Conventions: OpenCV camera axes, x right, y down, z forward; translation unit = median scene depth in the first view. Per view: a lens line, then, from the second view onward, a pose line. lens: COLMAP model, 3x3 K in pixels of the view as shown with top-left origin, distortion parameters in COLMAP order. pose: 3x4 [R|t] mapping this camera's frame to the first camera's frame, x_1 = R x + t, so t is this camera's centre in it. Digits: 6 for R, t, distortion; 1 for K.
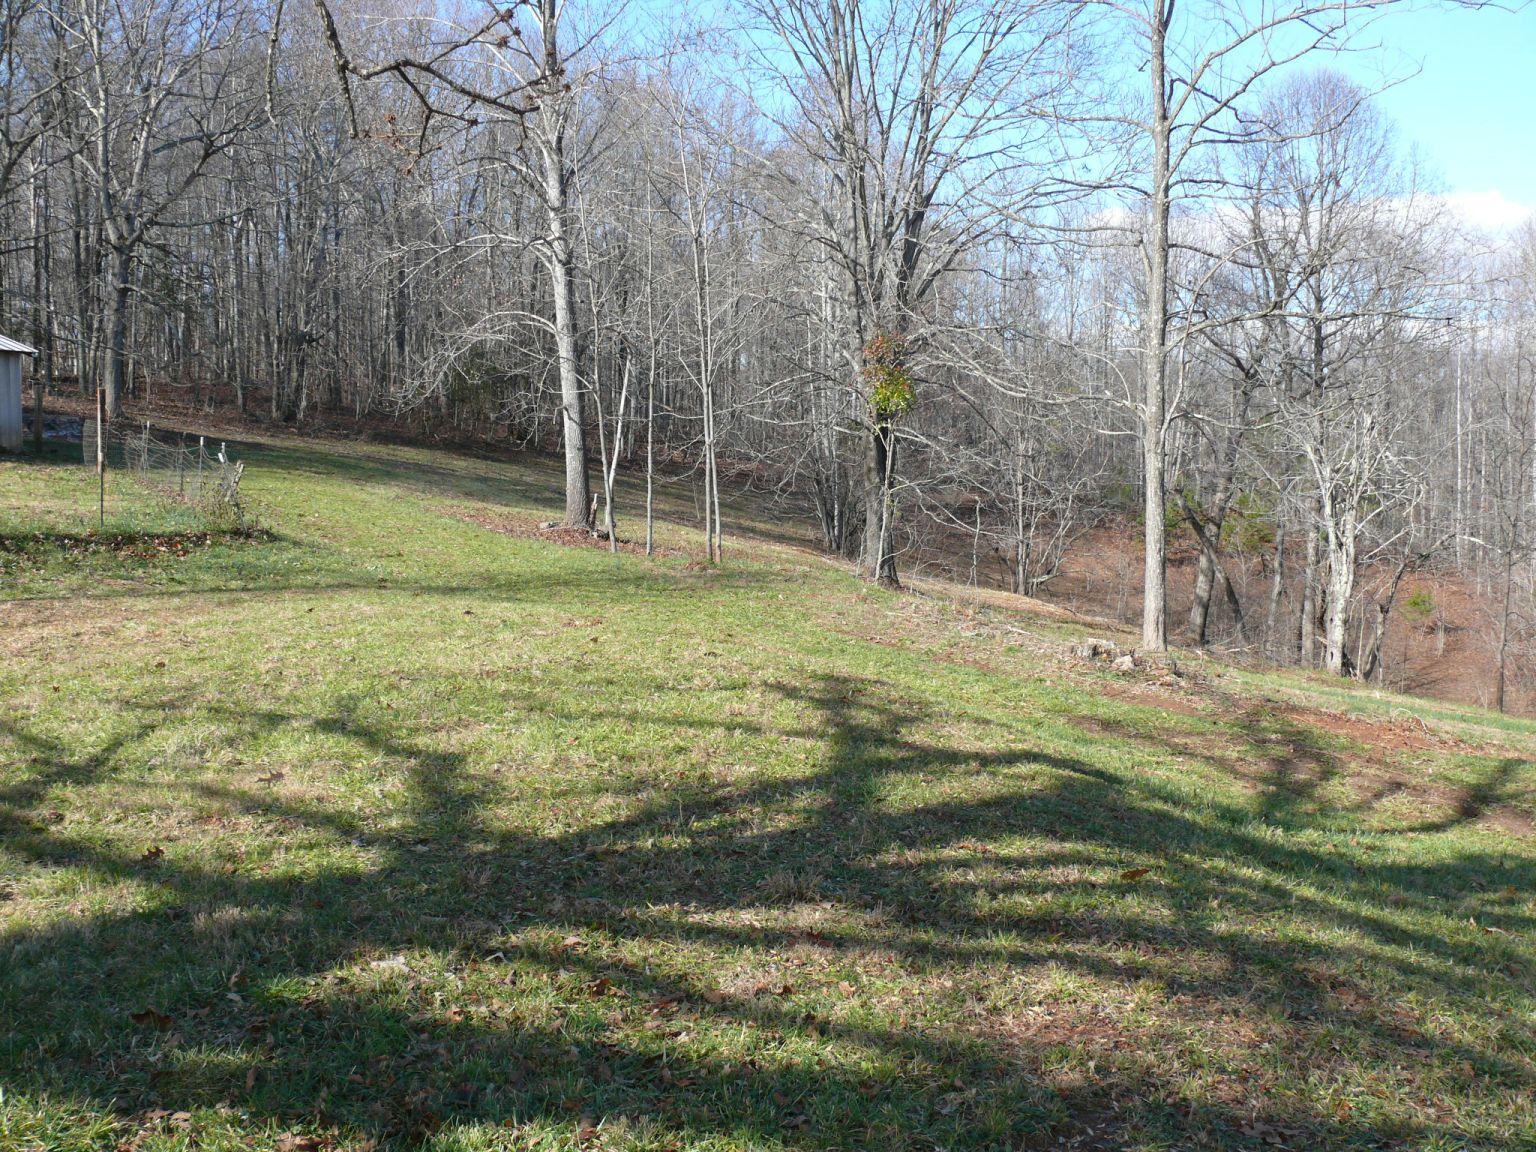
lens RADIAL K [[1573.0, 0, 768.0], [0, 1573.0, 576.0], [0, 0, 1]] dist [-0.212293, 0.237615]
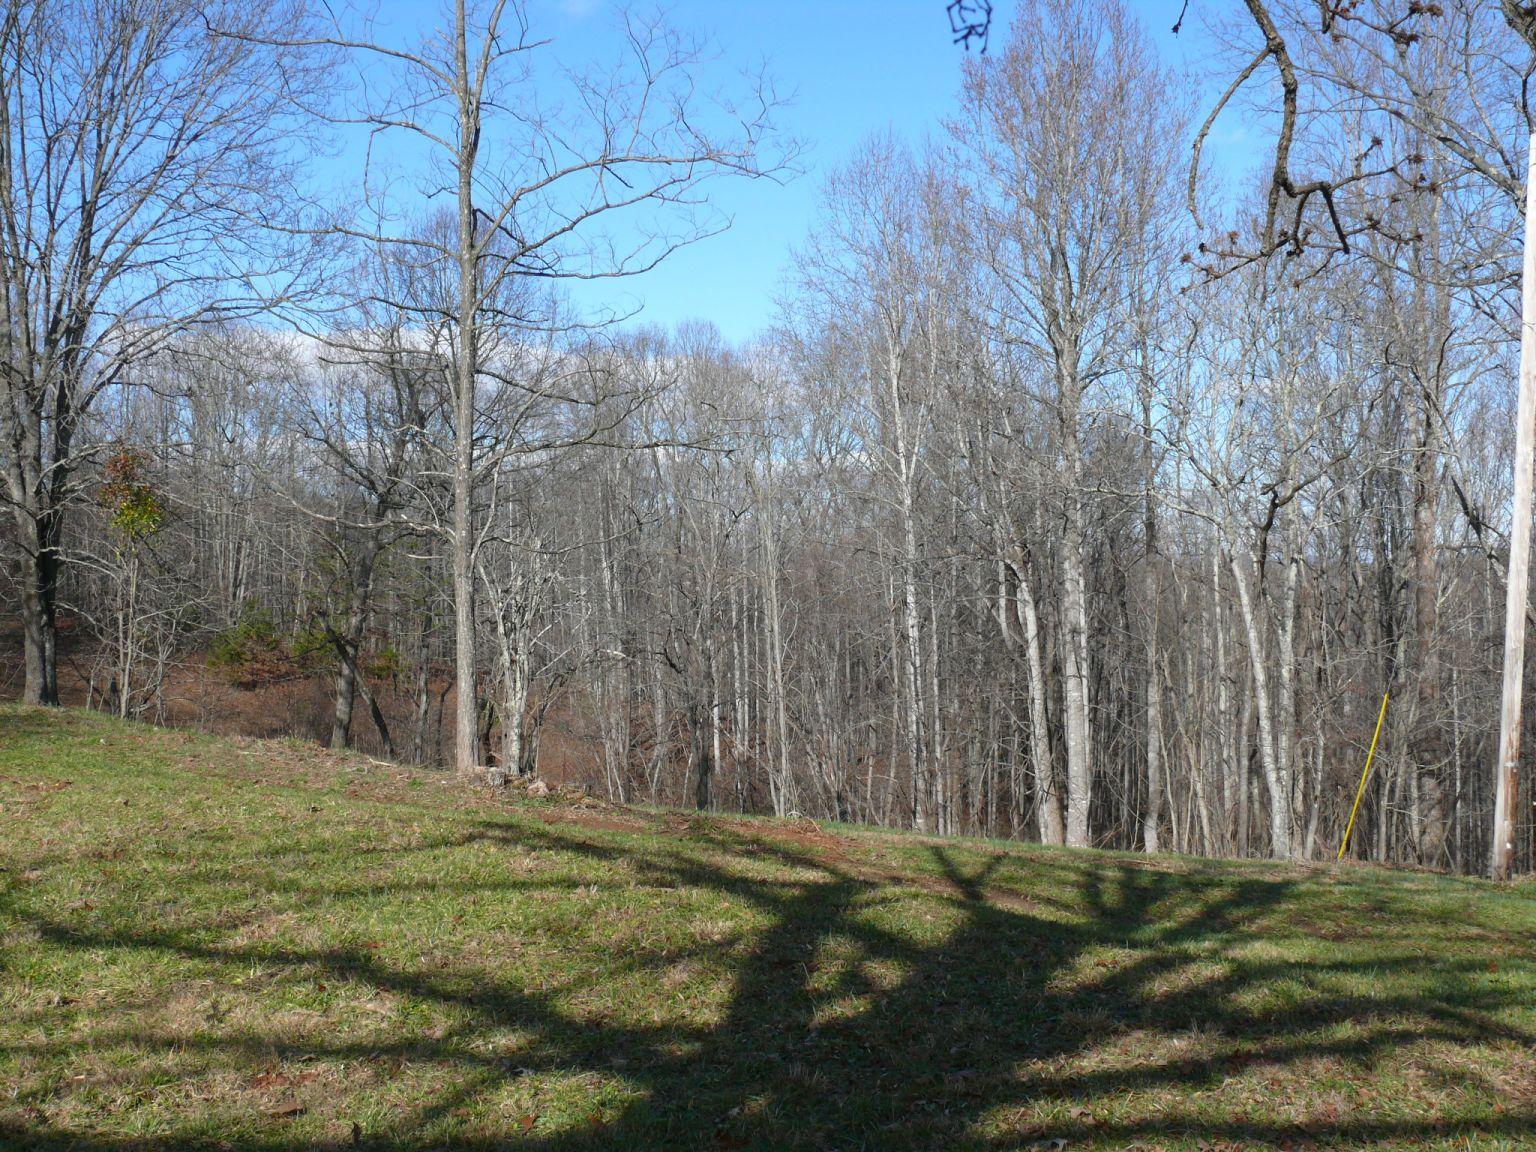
lens RADIAL K [[1557.8, 0, 768.0], [0, 1557.8, 576.0], [0, 0, 1]] dist [-0.211172, 0.260449]
pose [[0.816444, -0.002096, 0.577421, -0.093650], [0.047518, 0.996846, -0.063569, -0.003934], [-0.575466, 0.079338, 0.813968, 0.042155]]
